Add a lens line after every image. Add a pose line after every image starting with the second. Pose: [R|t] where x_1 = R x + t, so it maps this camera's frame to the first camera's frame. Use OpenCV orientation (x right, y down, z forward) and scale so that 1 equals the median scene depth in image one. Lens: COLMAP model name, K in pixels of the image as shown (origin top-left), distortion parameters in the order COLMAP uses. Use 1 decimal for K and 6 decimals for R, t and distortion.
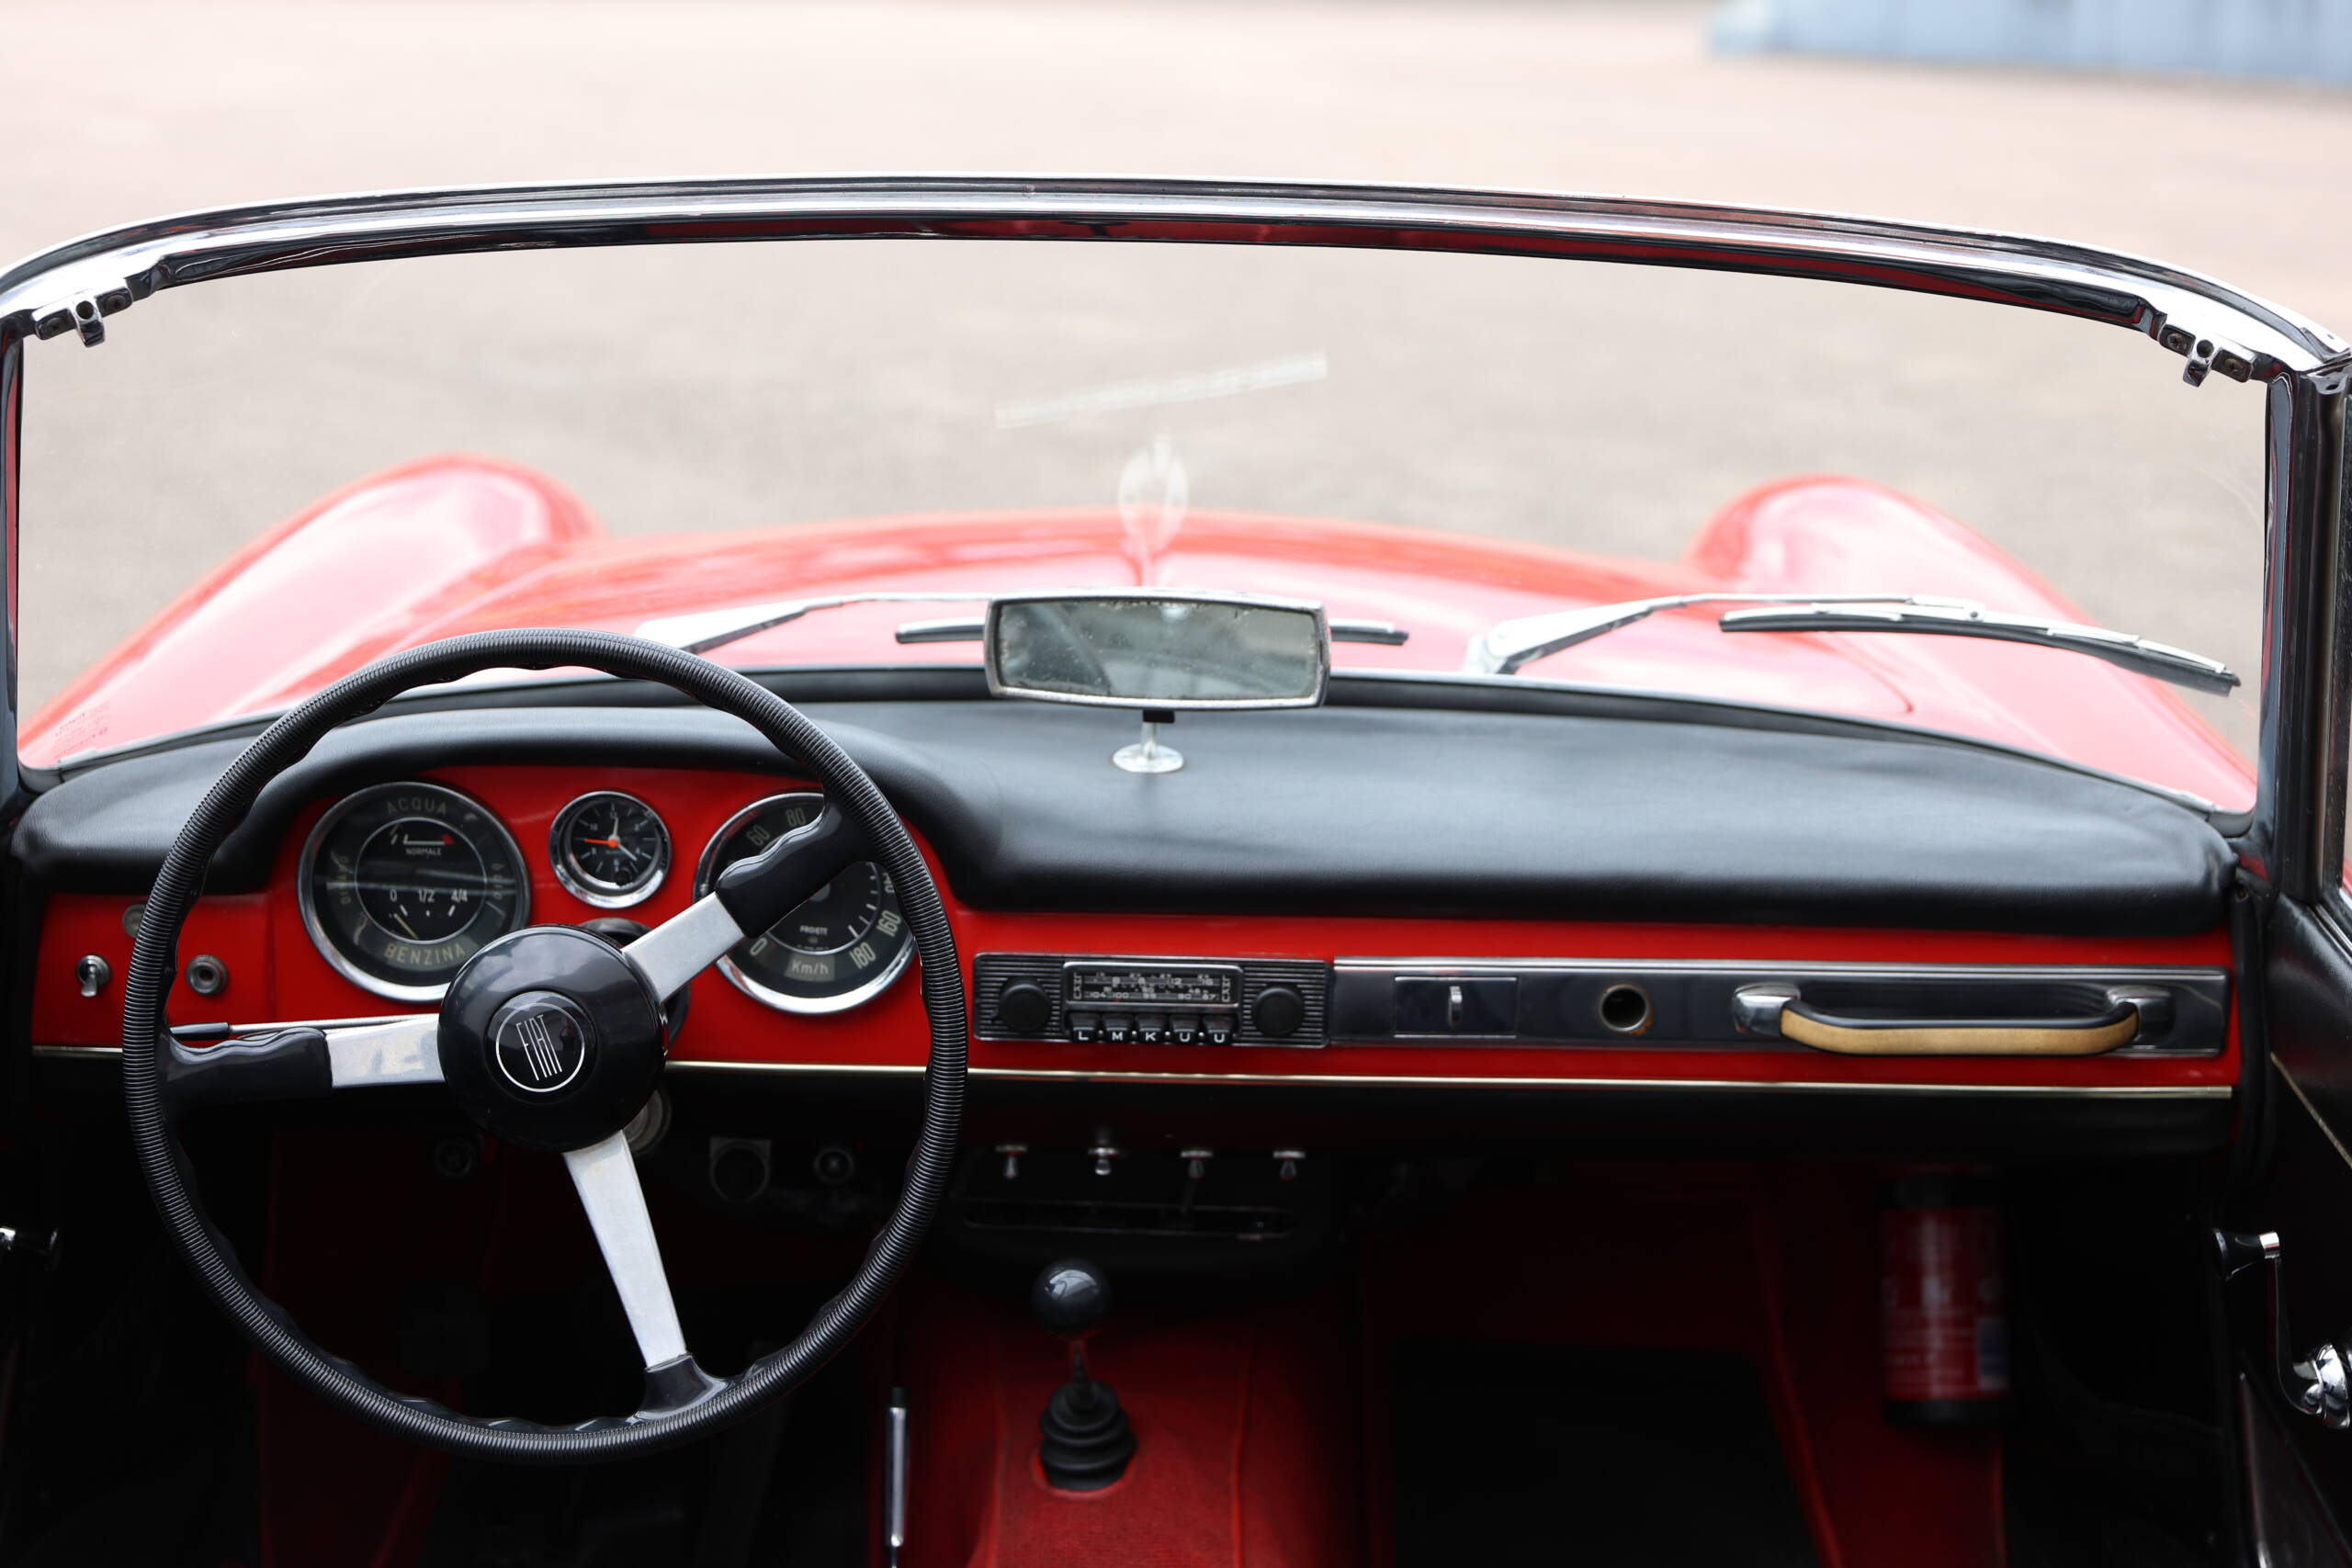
lens RADIAL K [[3765.9, 0, 1175.8], [0, 3765.9, 645.5], [0, 0, 1]] dist [0.039141, 0.074350]
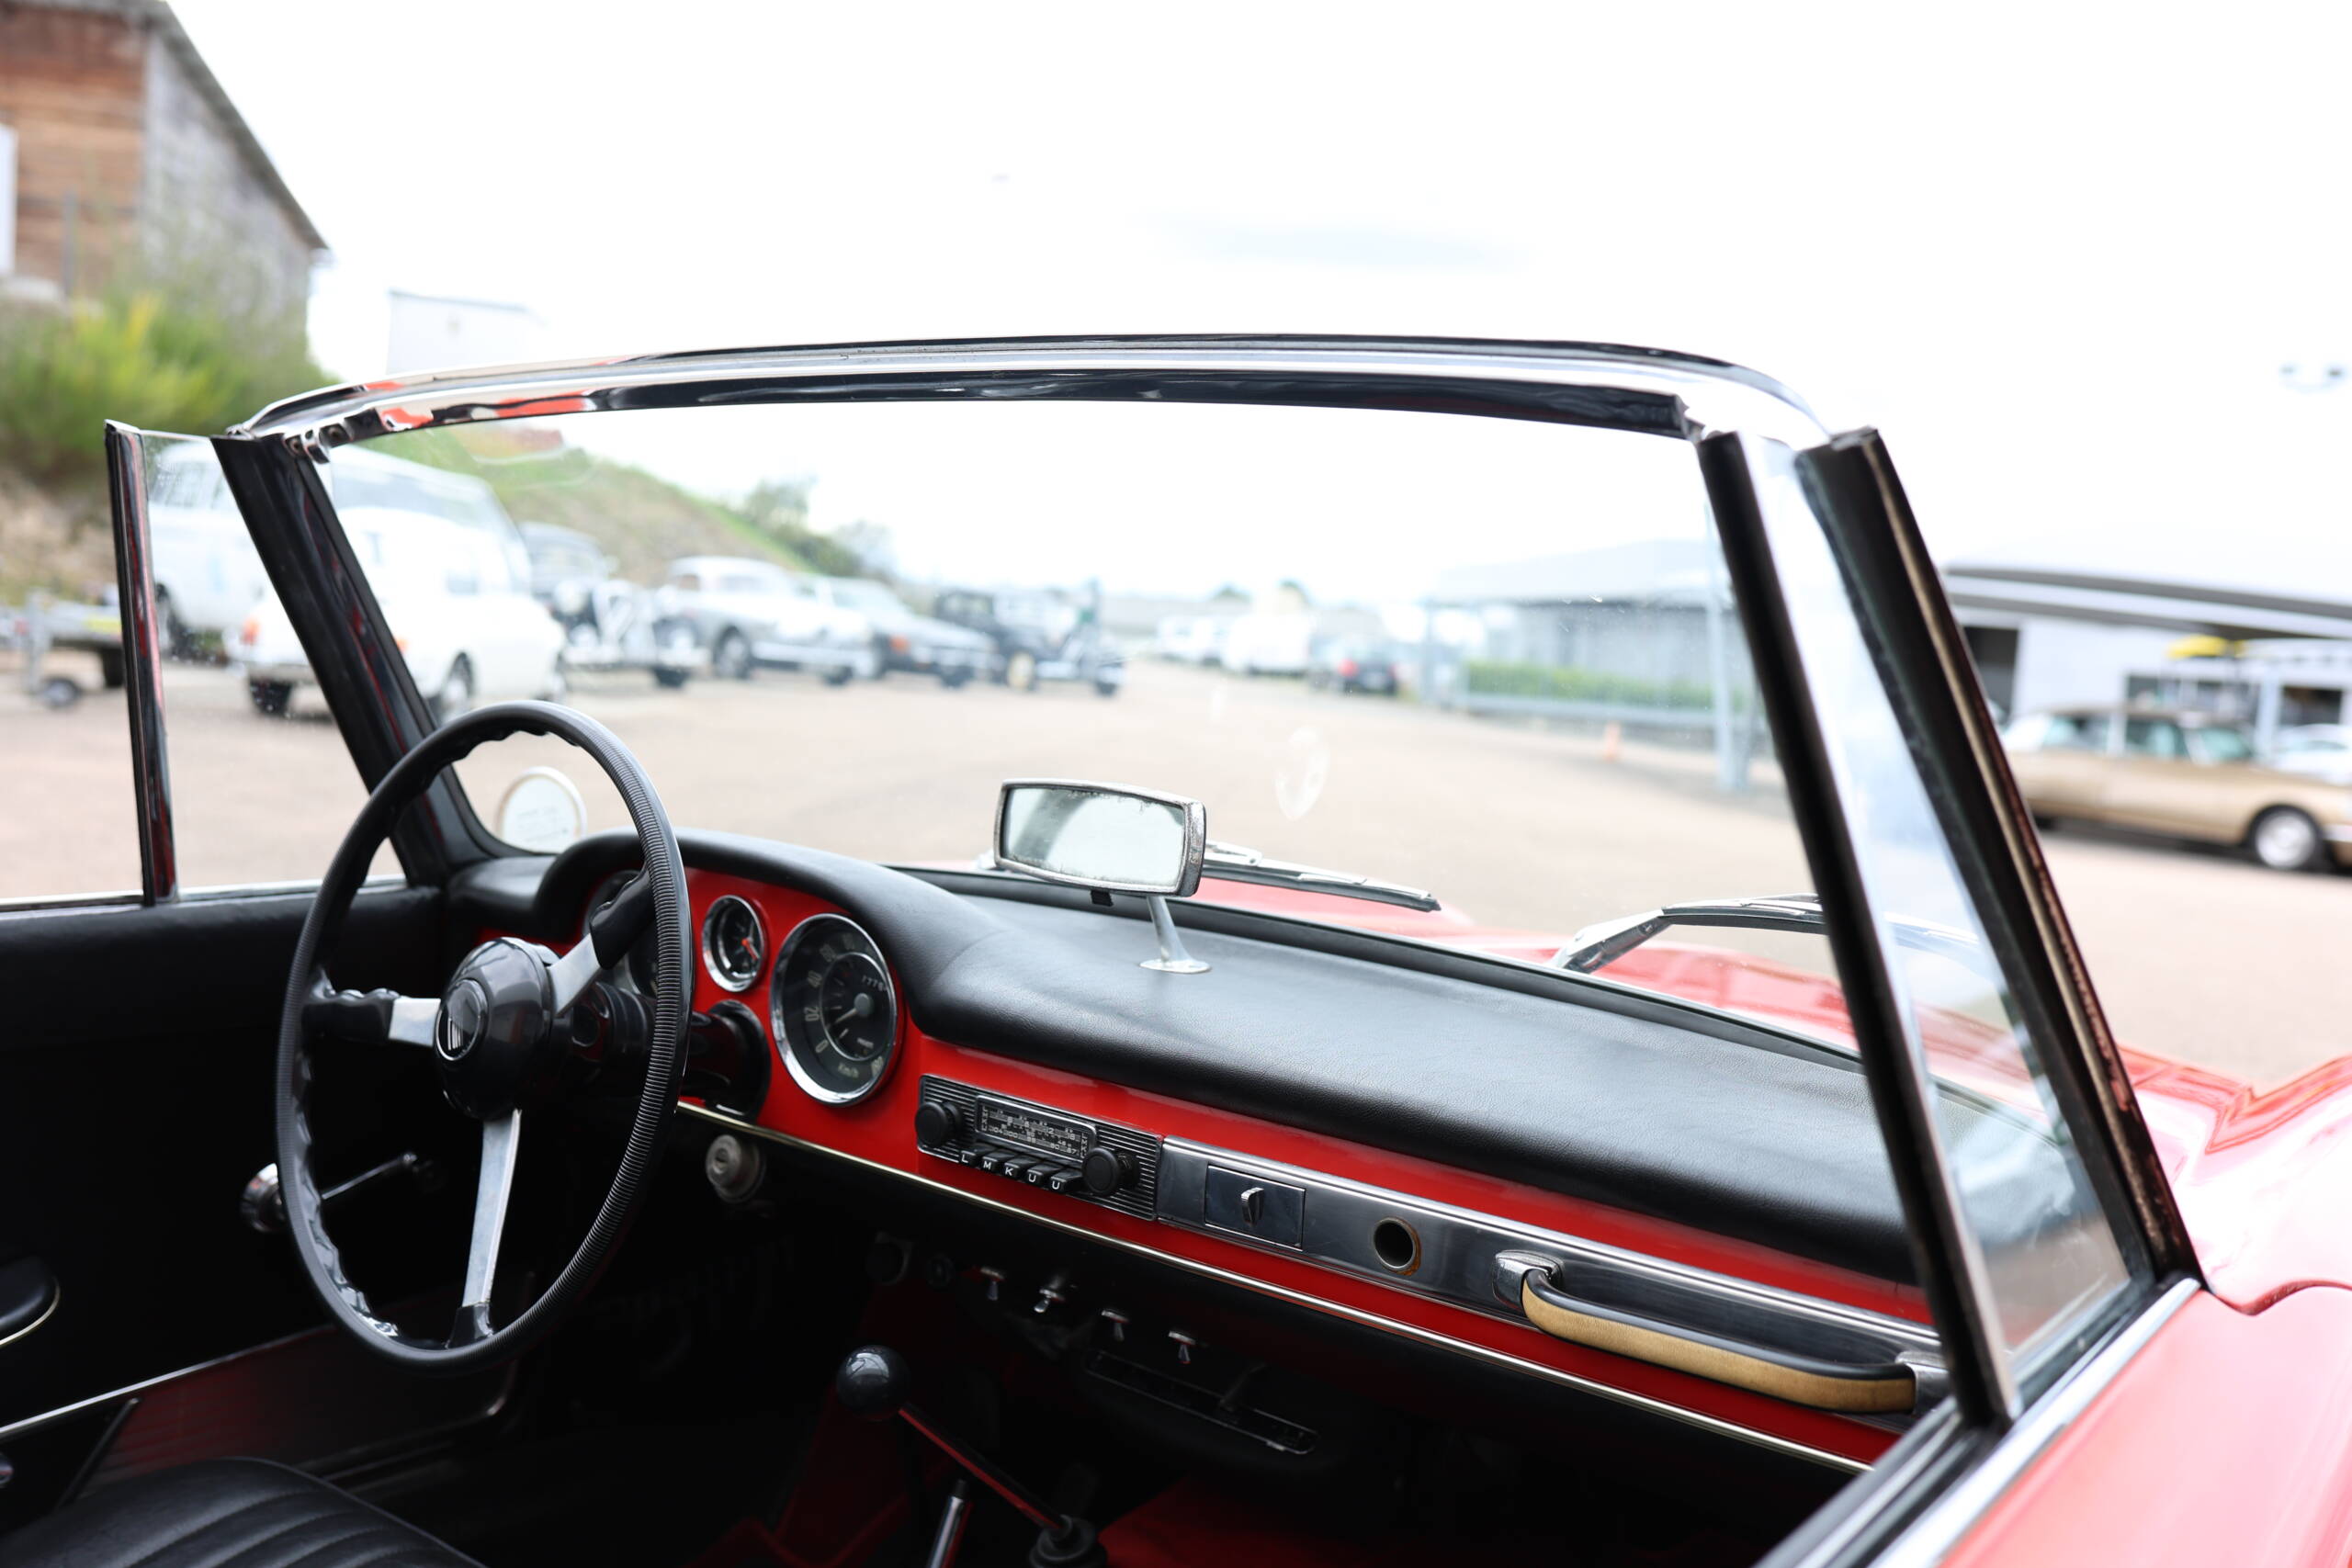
lens RADIAL K [[2110.4, 0, 1176.0], [0, 2110.4, 784.0], [0, 0, 1]] dist [-0.013202, 0.104758]
pose [[0.781479, 0.081828, -0.618542, 0.404489], [-0.208759, 0.968517, -0.135624, 0.066872], [0.587971, 0.235114, 0.773959, 0.517183]]
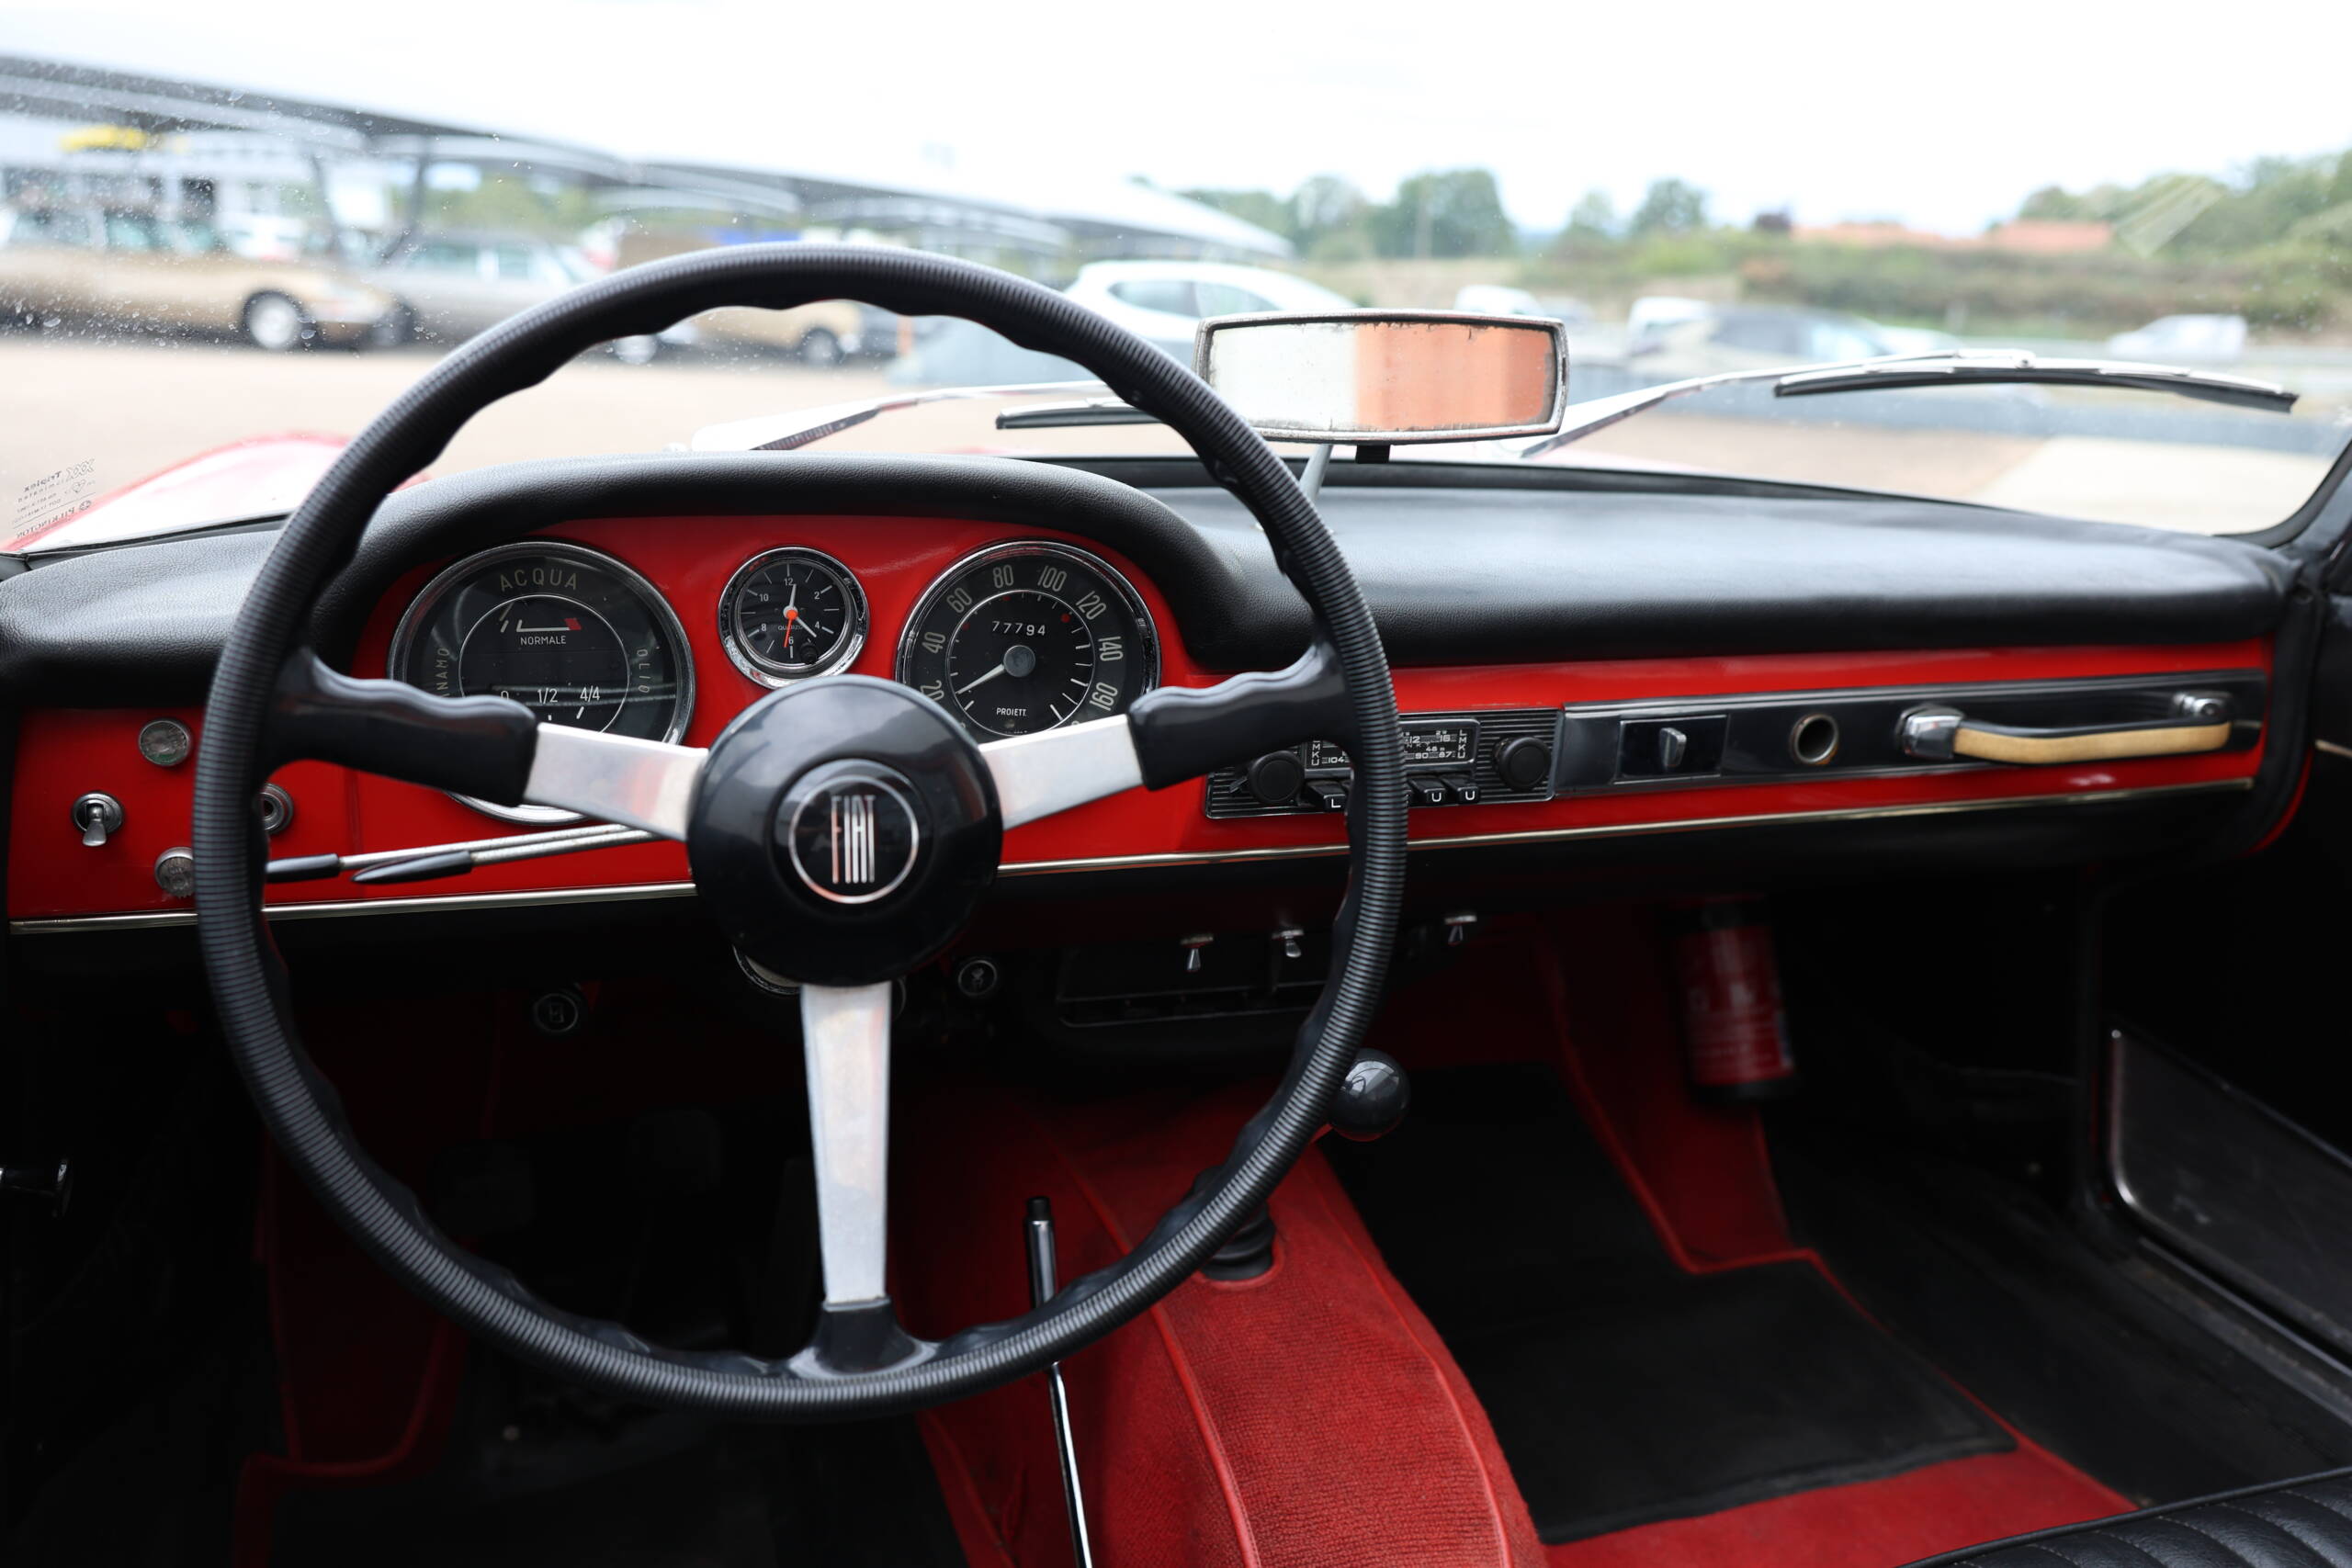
lens RADIAL K [[1858.6, 0, 1176.3], [0, 1858.6, 752.5], [0, 0, 1]] dist [0.009911, 0.014435]
pose [[0.949265, -0.064530, 0.307784, -0.196550], [0.057281, 0.997828, 0.032538, 0.074115], [-0.309215, -0.013257, 0.950900, 0.582523]]
